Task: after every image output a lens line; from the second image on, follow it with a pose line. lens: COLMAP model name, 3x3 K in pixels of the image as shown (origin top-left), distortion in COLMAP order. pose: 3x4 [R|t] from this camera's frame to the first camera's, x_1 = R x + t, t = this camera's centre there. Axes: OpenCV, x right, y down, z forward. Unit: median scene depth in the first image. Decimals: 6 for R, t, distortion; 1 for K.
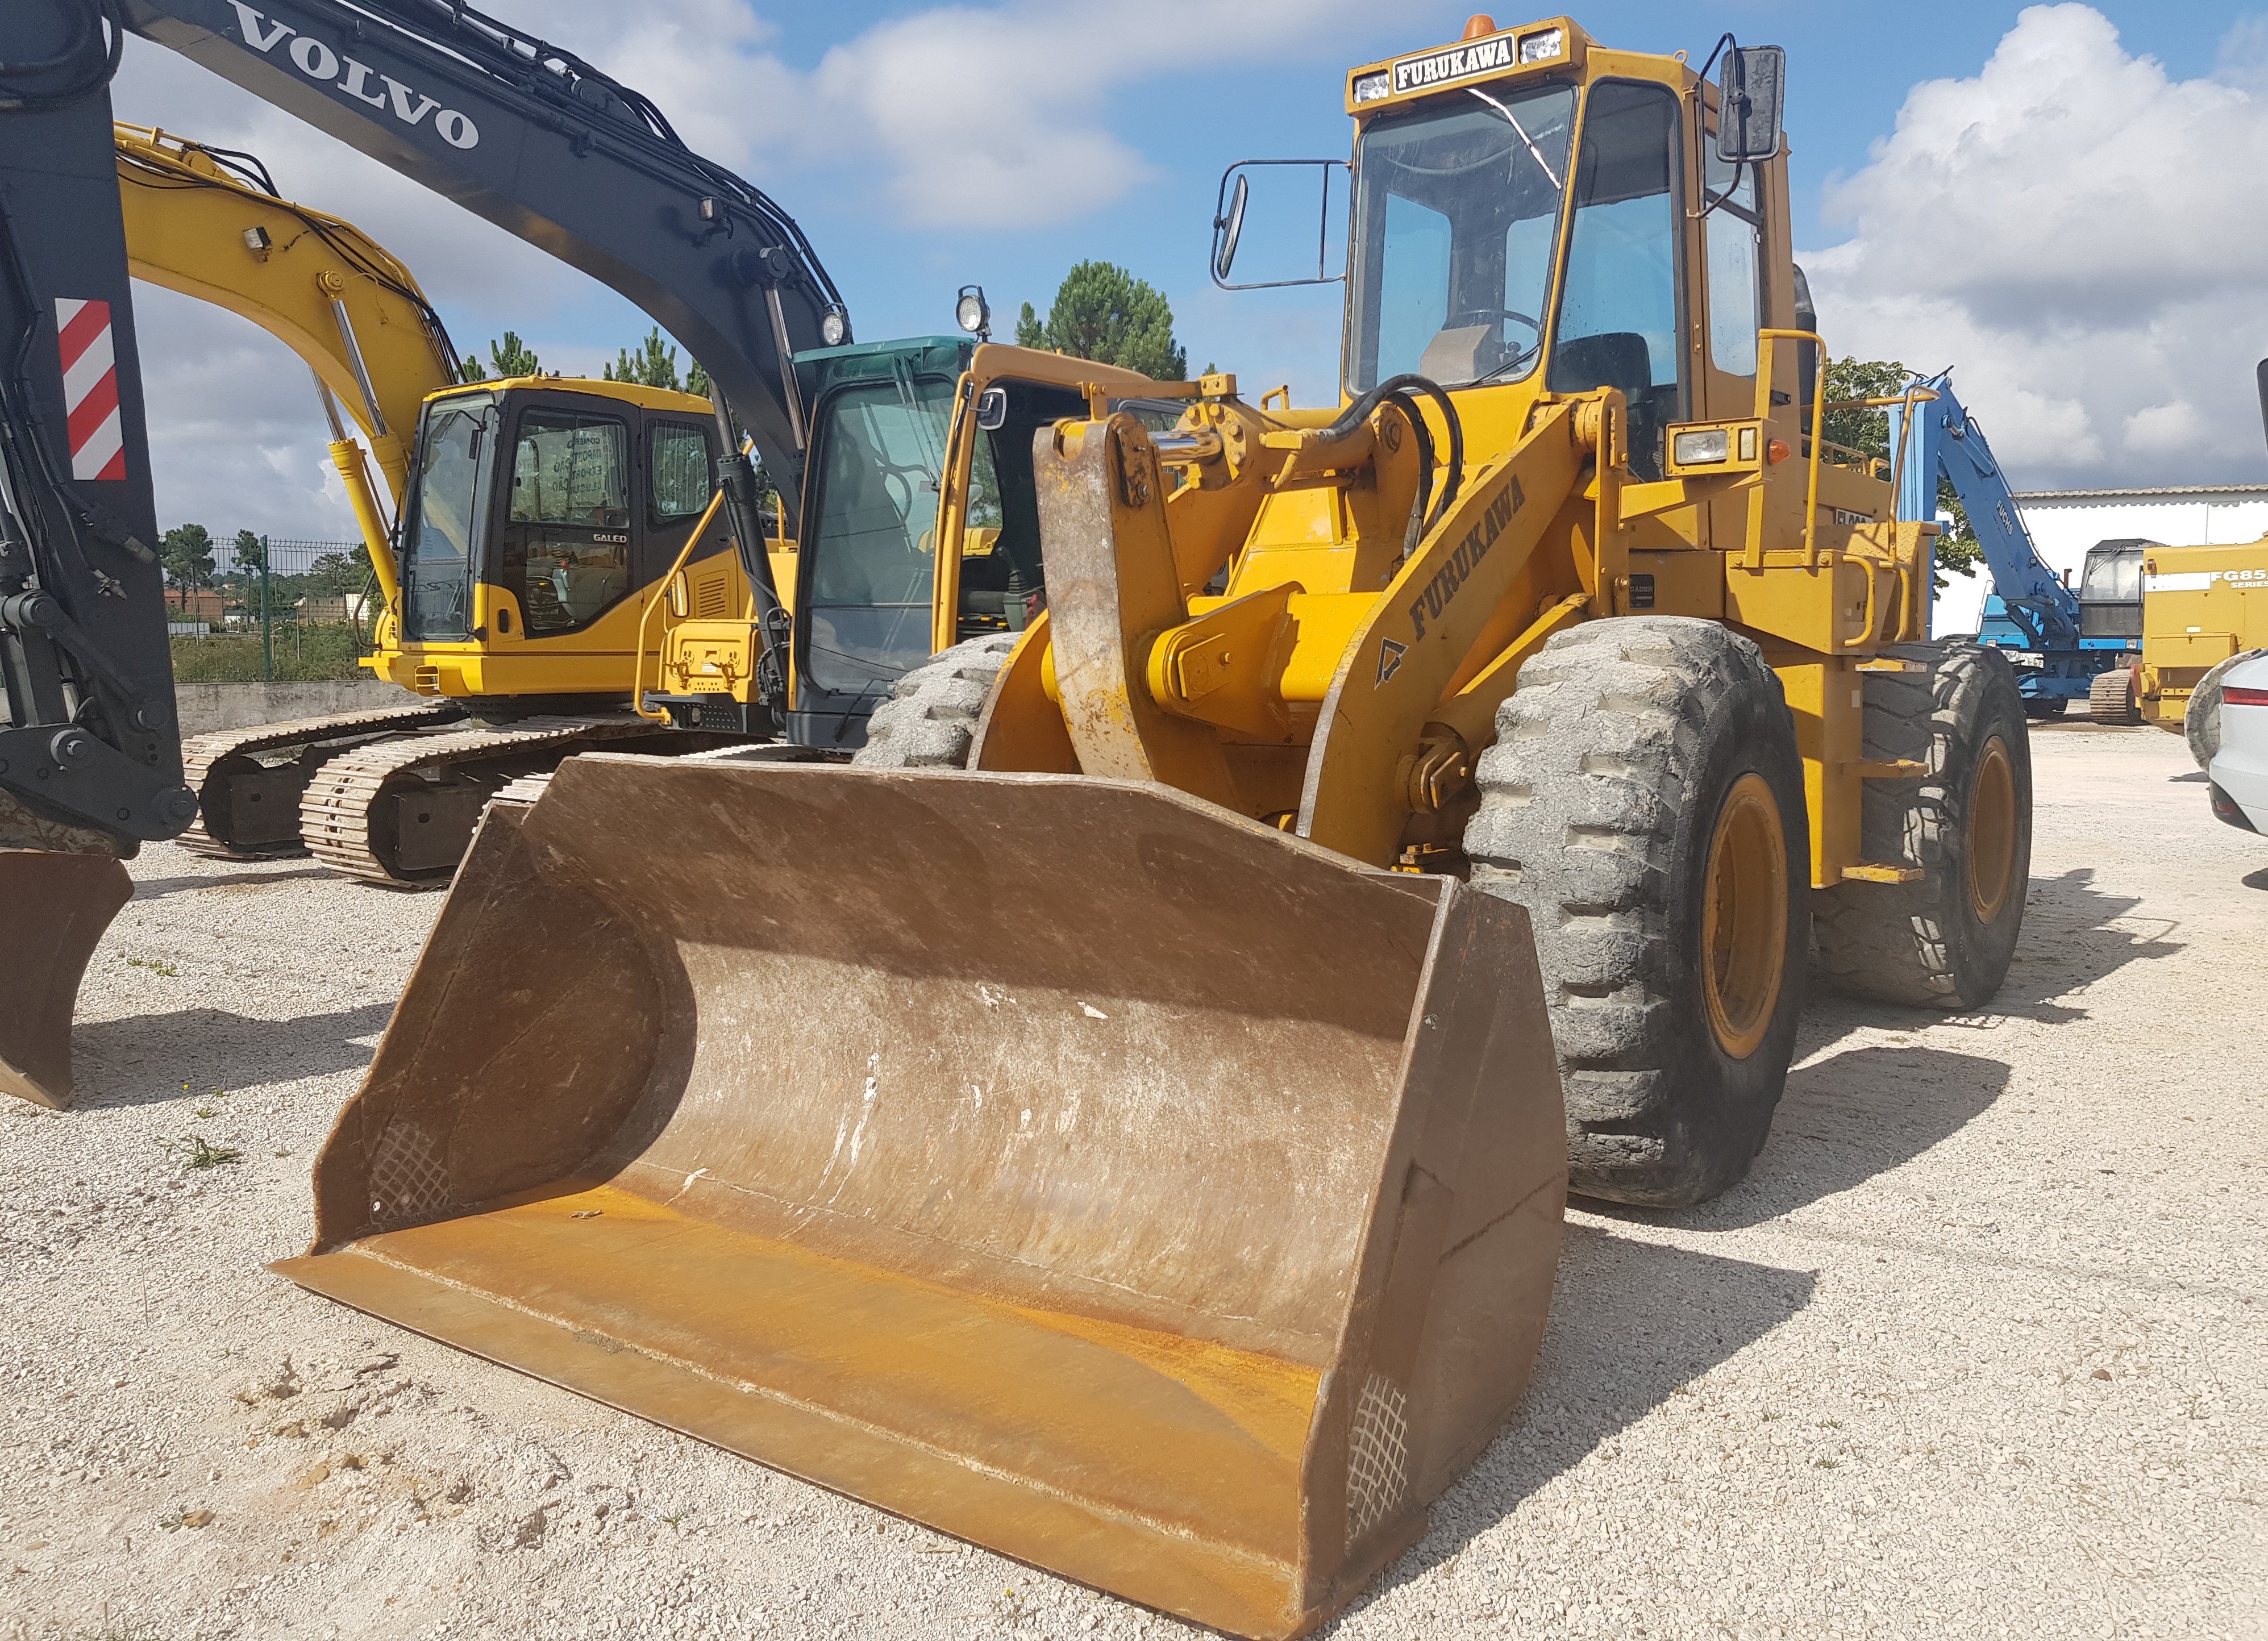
lens RADIAL K [[1794.4, 0, 1136.1], [0, 1794.4, 802.8], [0, 0, 1]] dist [0.033328, -0.015084]
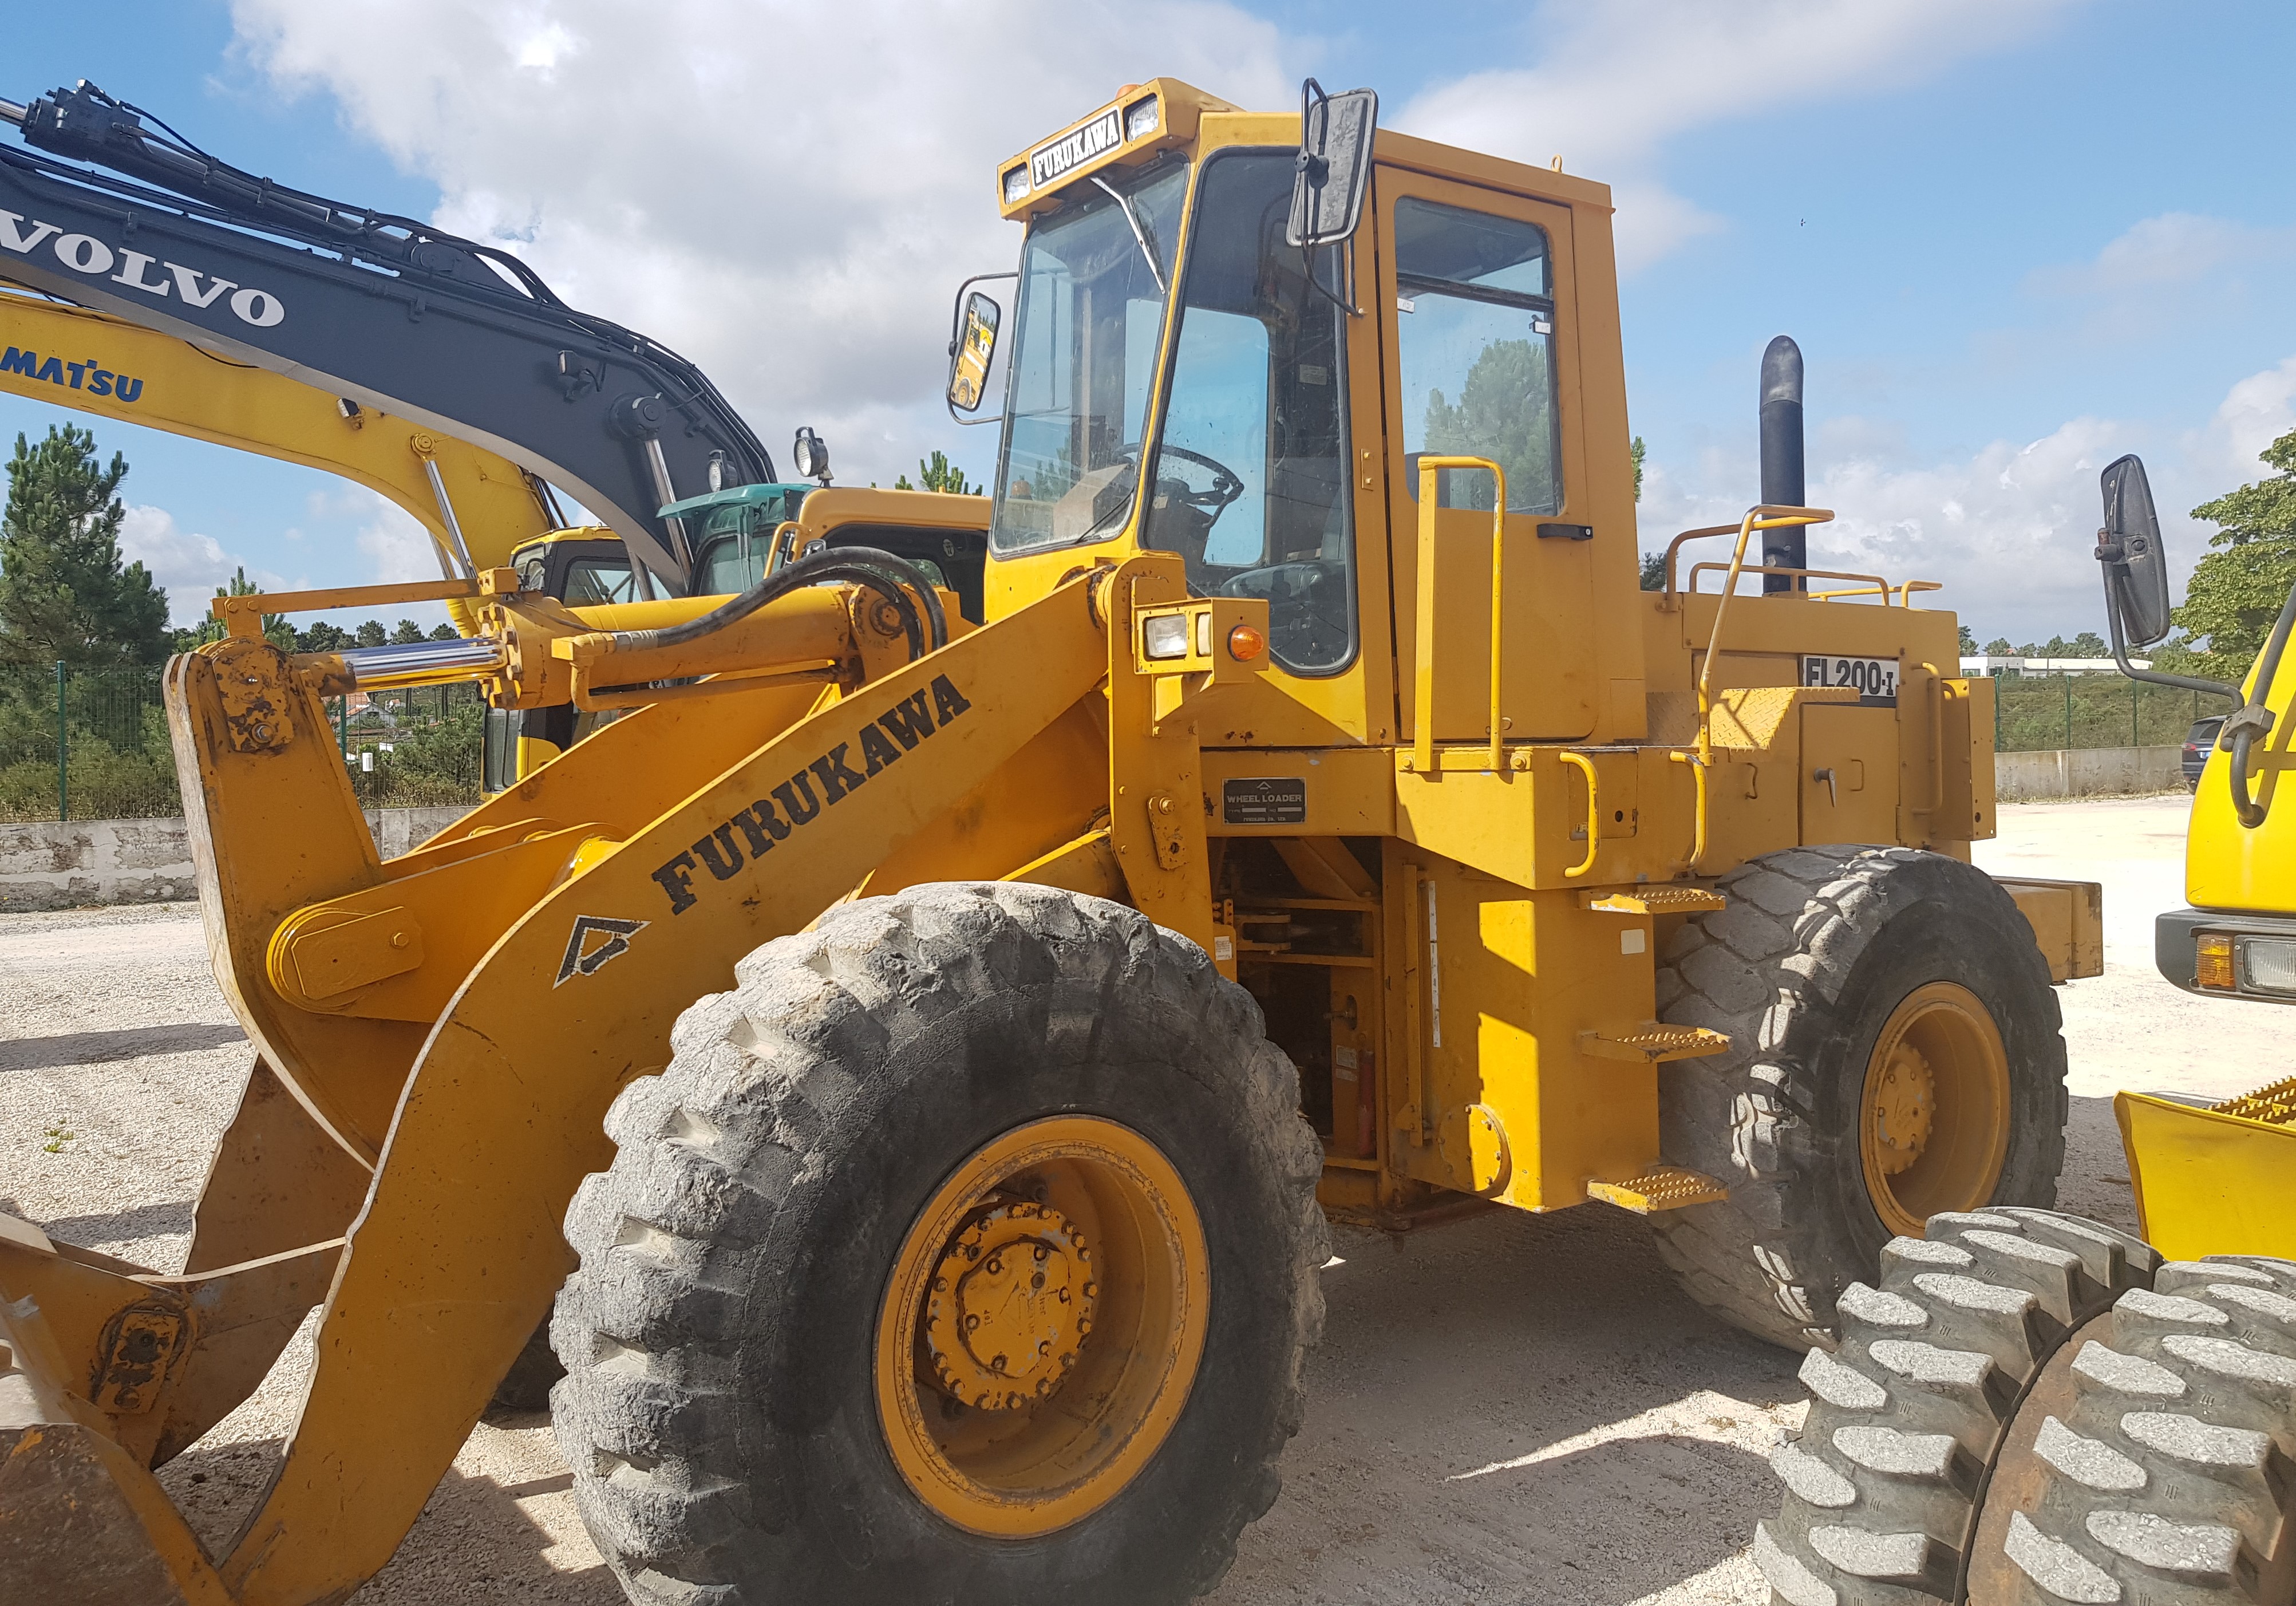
lens RADIAL K [[1809.5, 0, 1131.7], [0, 1809.5, 764.1], [0, 0, 1]] dist [0.038136, -0.022741]
pose [[0.956841, -0.003945, -0.290586, 0.410974], [-0.015337, 0.997829, -0.064047, -0.077762], [0.290208, 0.065739, 0.954703, 0.233765]]
